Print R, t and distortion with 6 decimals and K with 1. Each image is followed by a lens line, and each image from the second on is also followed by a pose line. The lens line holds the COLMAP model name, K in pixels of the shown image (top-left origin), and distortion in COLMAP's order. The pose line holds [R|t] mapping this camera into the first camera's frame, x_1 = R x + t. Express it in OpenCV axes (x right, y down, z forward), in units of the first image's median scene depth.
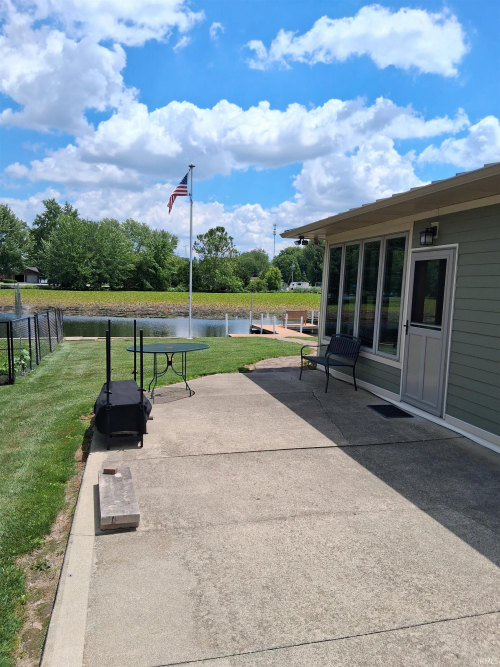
lens RADIAL K [[510.0, 0, 252.1], [0, 510.0, 332.9], [0, 0, 1]] dist [0.112452, -0.196869]
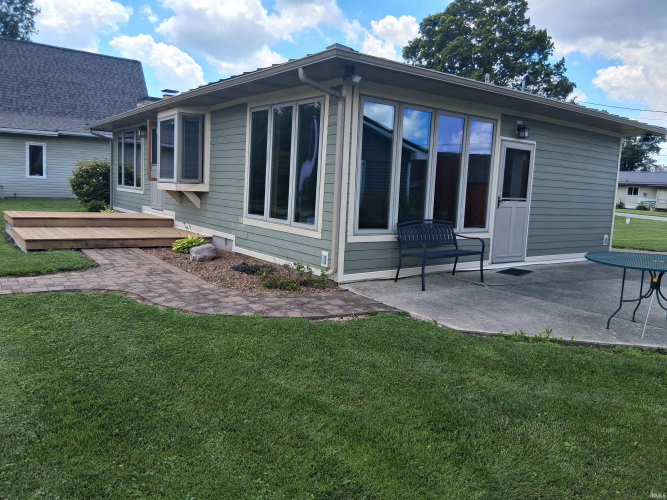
lens RADIAL K [[510.0, 0, 335.9], [0, 510.0, 246.6], [0, 0, 1]] dist [0.112452, -0.196869]
pose [[-0.371995, -0.156634, 0.914924, -0.654277], [0.030069, 0.983109, 0.180532, -0.132956], [-0.927748, 0.094668, -0.361002, 1.724182]]
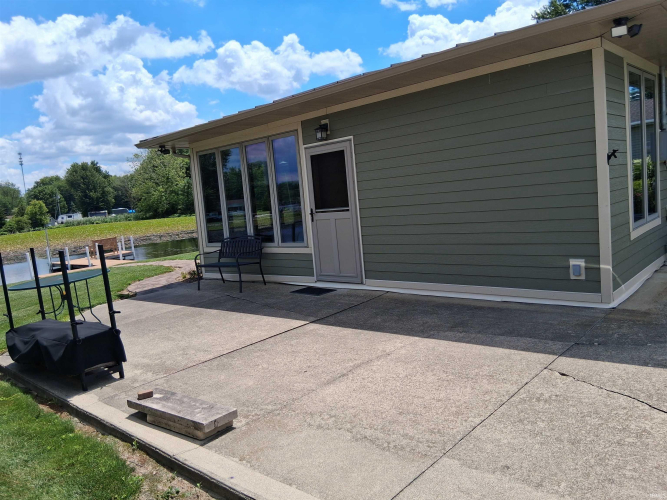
lens RADIAL K [[510.0, 0, 335.9], [0, 510.0, 246.6], [0, 0, 1]] dist [0.112452, -0.196869]
pose [[0.828586, -0.166377, 0.534570, -0.251735], [0.172930, 0.984190, 0.038272, 0.022041], [-0.532486, 0.060731, 0.844257, 0.032887]]
